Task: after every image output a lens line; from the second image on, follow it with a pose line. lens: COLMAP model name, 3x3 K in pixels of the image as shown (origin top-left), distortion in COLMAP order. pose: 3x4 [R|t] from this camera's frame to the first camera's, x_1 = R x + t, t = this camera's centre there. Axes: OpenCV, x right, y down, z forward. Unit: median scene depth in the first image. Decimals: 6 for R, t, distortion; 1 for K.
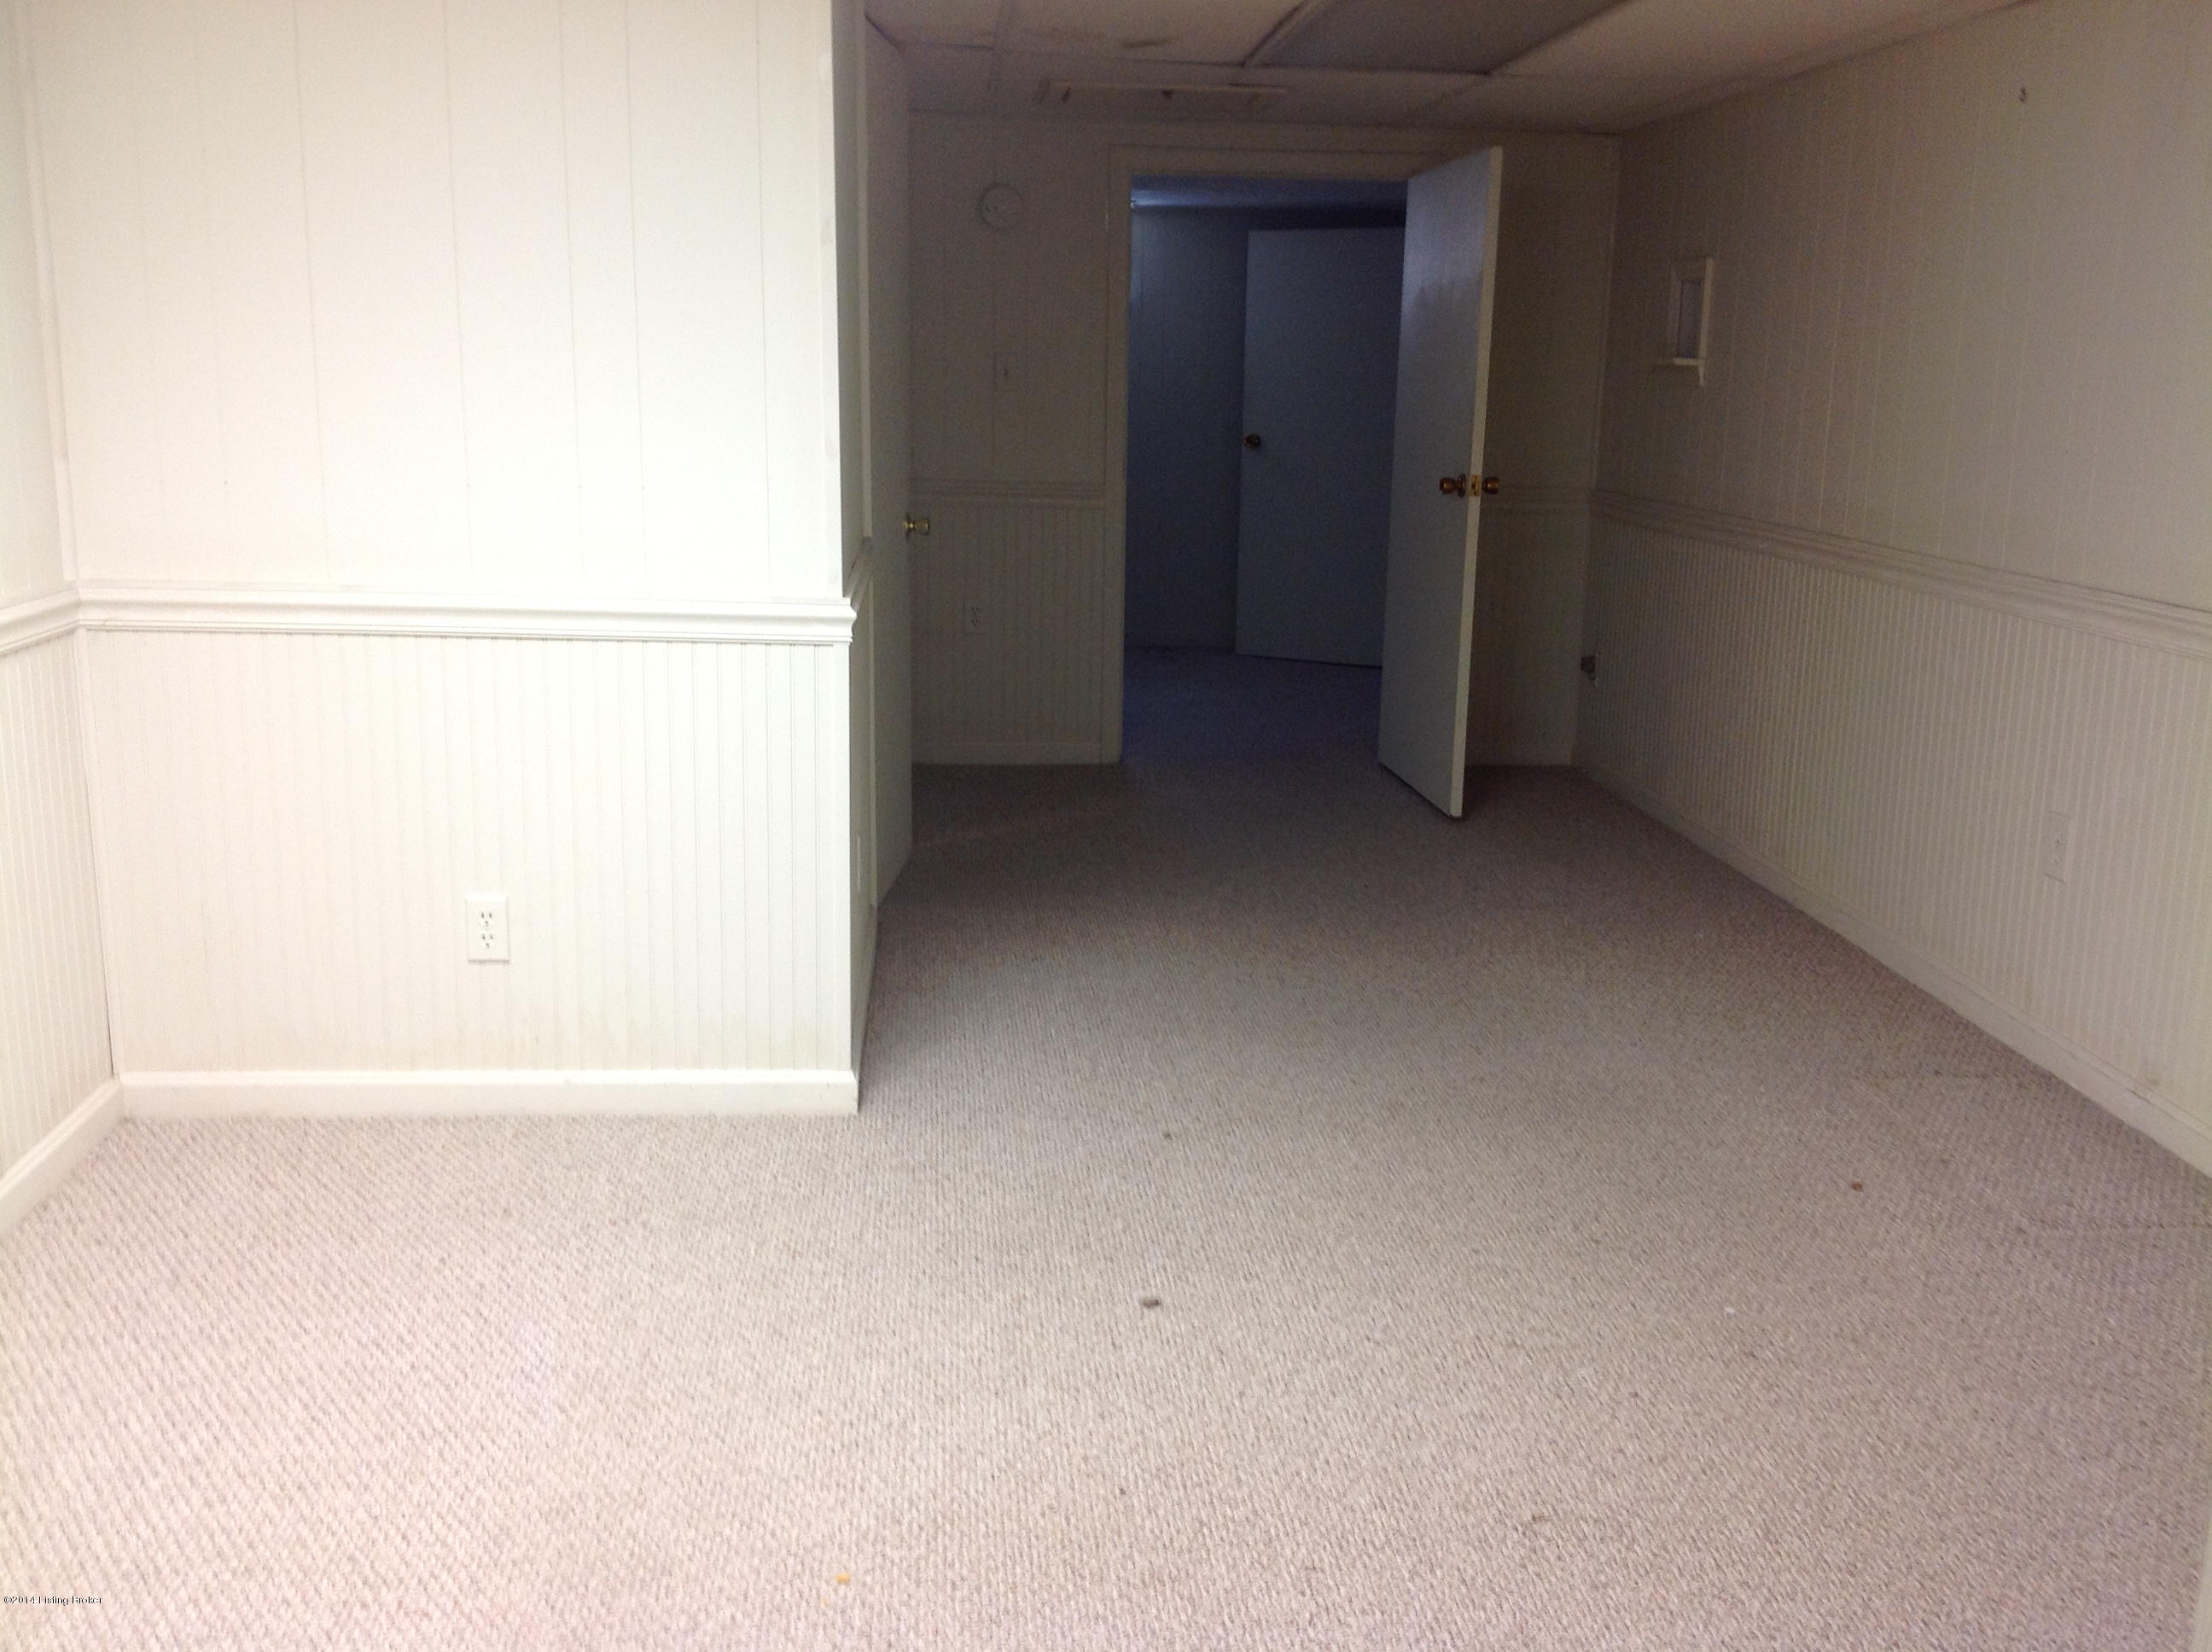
lens RADIAL K [[2108.5, 0, 1097.2], [0, 2108.5, 839.2], [0, 0, 1]] dist [0.119799, -0.189291]
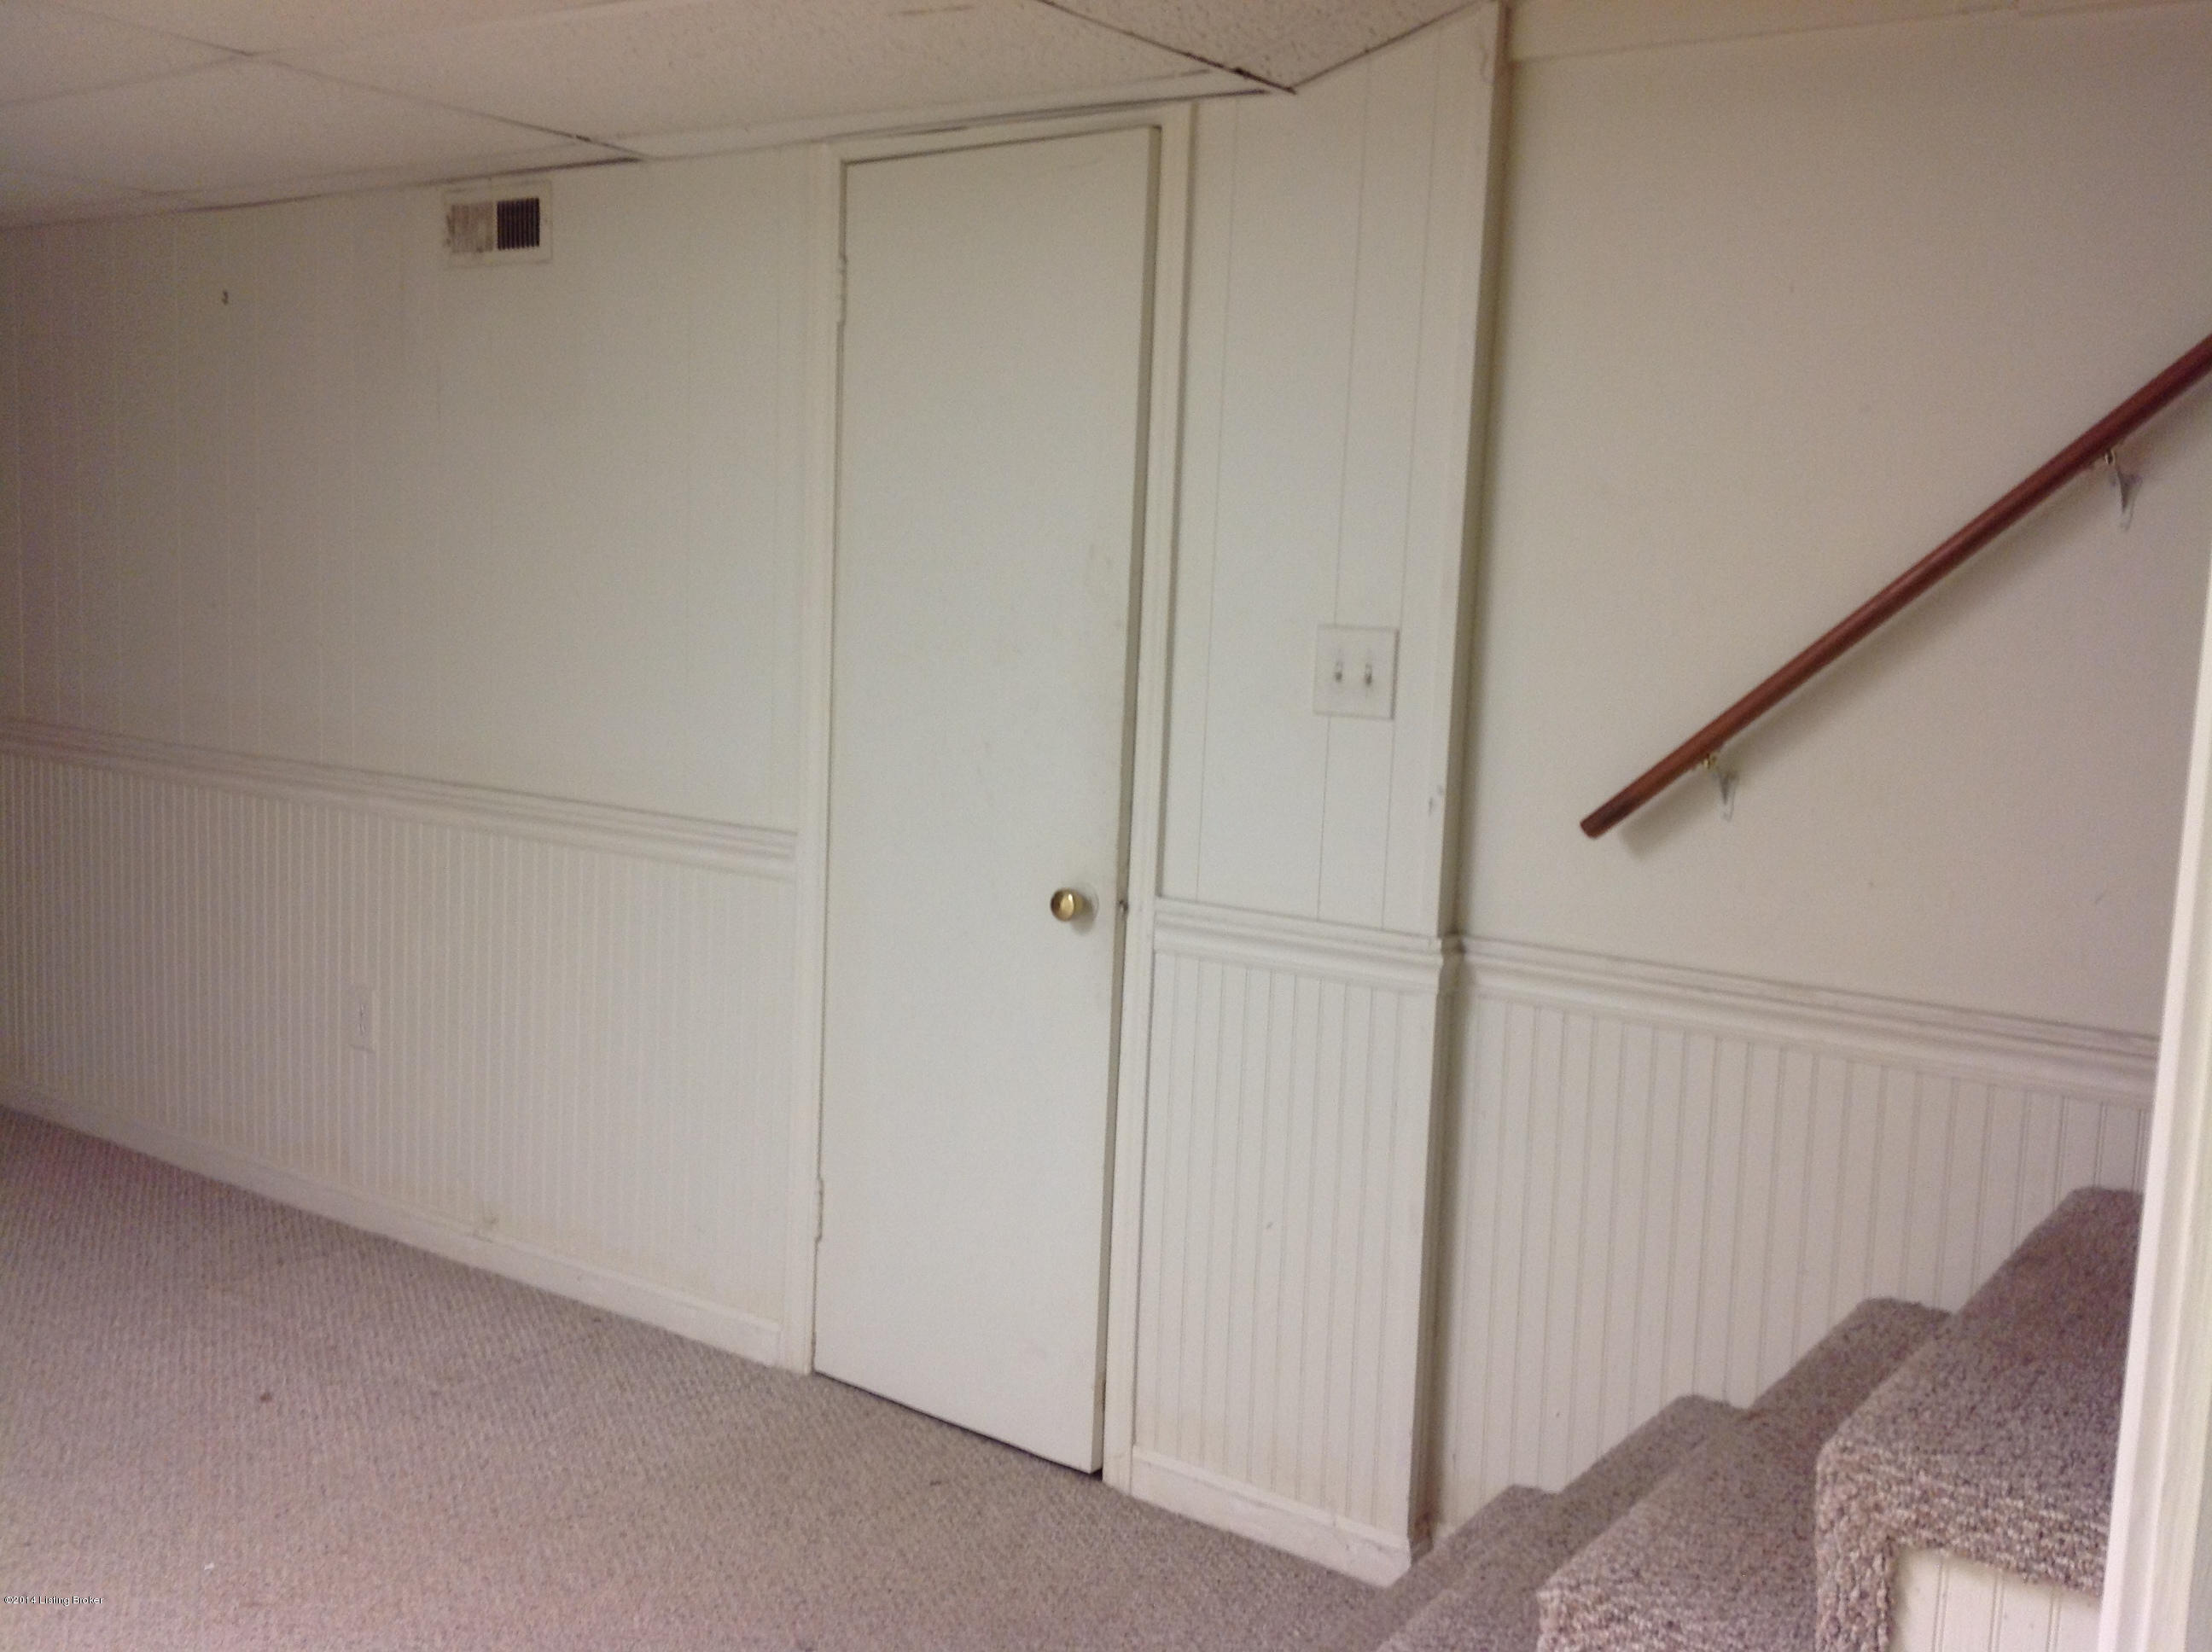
lens RADIAL K [[2108.5, 0, 1097.2], [0, 2108.5, 839.2], [0, 0, 1]] dist [0.119799, -0.189291]
pose [[0.649002, -0.079714, 0.756599, -0.116634], [0.139161, 0.990155, -0.015050, -0.020797], [-0.747951, 0.115057, 0.653706, 0.059808]]
